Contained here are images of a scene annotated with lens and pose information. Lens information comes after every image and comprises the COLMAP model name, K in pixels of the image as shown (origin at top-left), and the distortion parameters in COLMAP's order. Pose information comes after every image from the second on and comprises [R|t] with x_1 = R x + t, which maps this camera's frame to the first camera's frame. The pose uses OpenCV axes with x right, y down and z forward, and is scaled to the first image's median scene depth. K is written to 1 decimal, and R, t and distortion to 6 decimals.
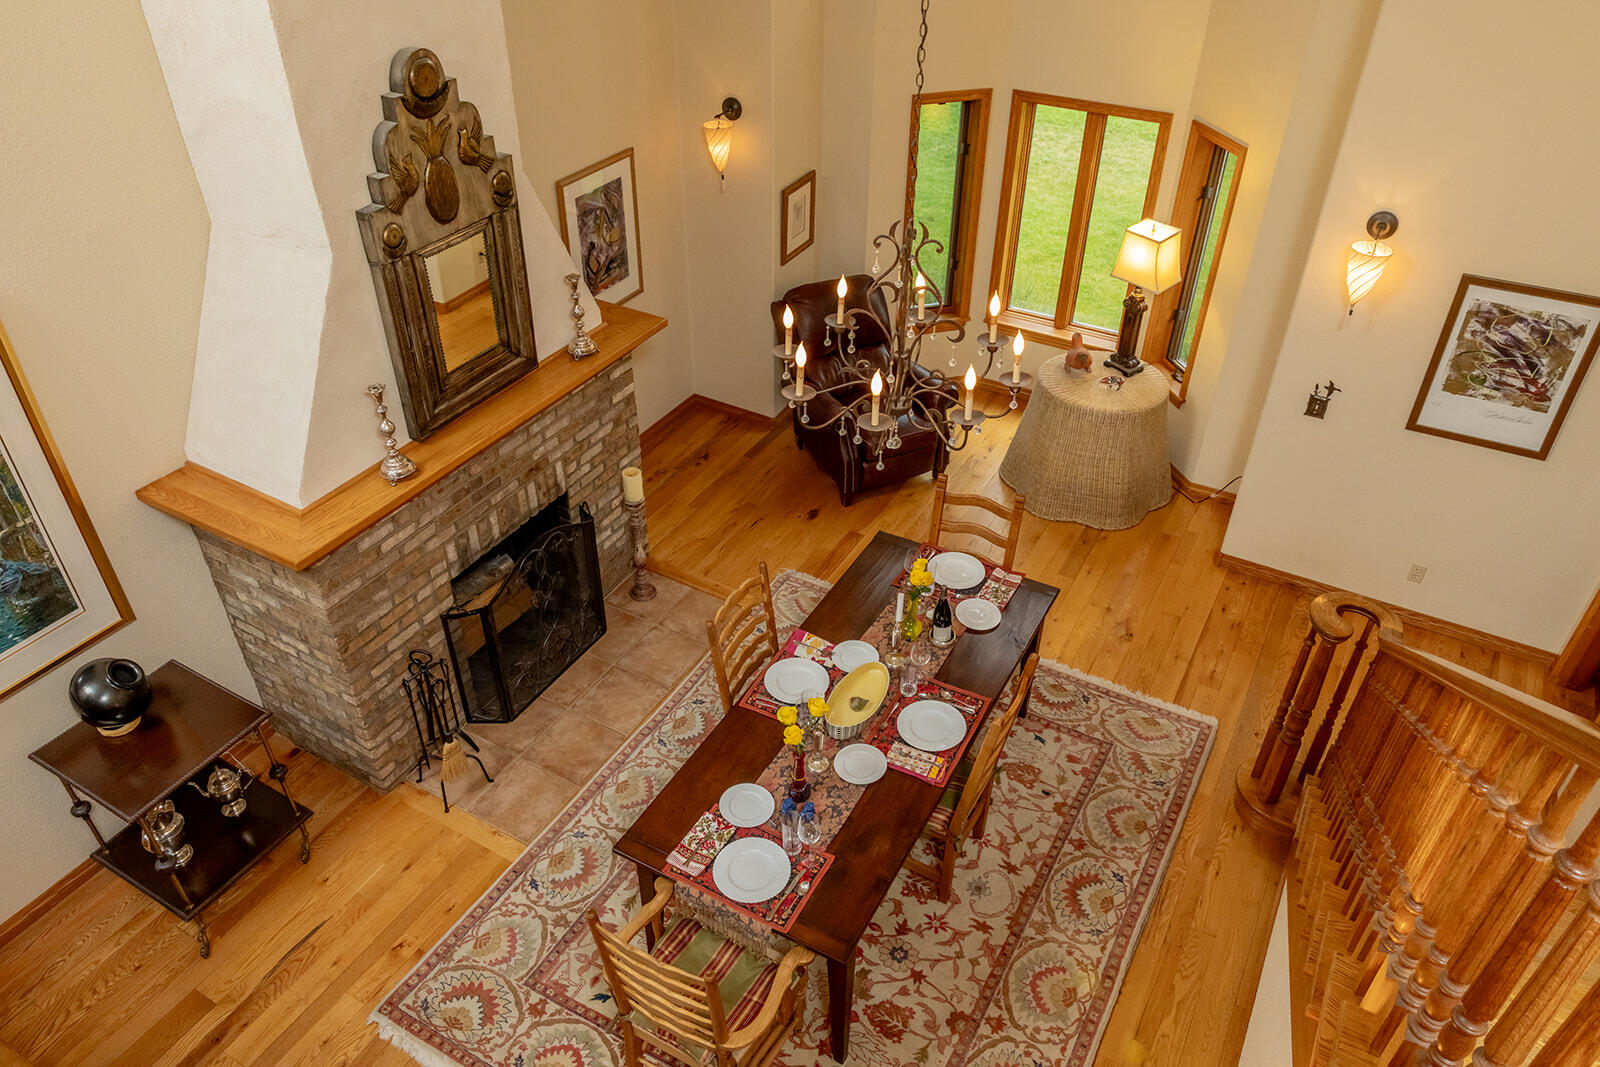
lens RADIAL K [[1134.7, 0, 841.0], [0, 1134.7, 545.5], [0, 0, 1]] dist [0.006871, -0.008287]
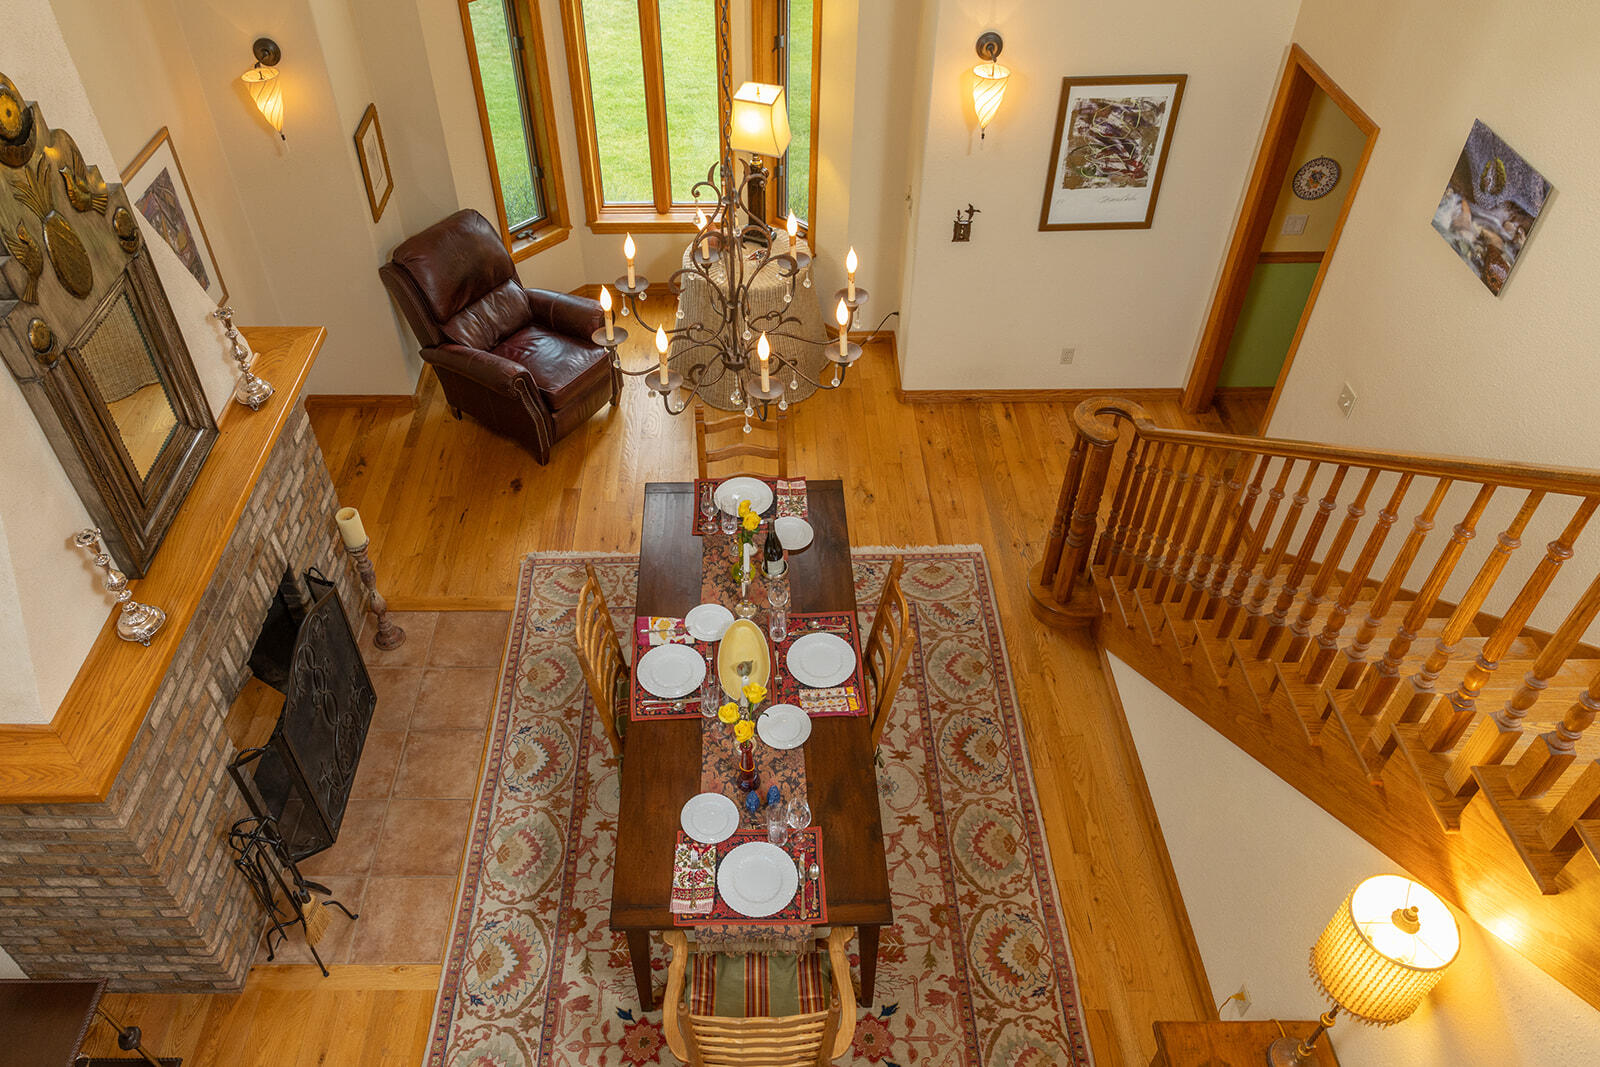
lens RADIAL K [[1134.7, 0, 798.6], [0, 1134.7, 538.0], [0, 0, 1]] dist [0.006871, -0.008287]
pose [[0.867683, -0.347709, 0.355282, -0.230017], [0.303941, 0.936603, 0.174342, -0.107709], [-0.393378, -0.043289, 0.918357, 0.106543]]
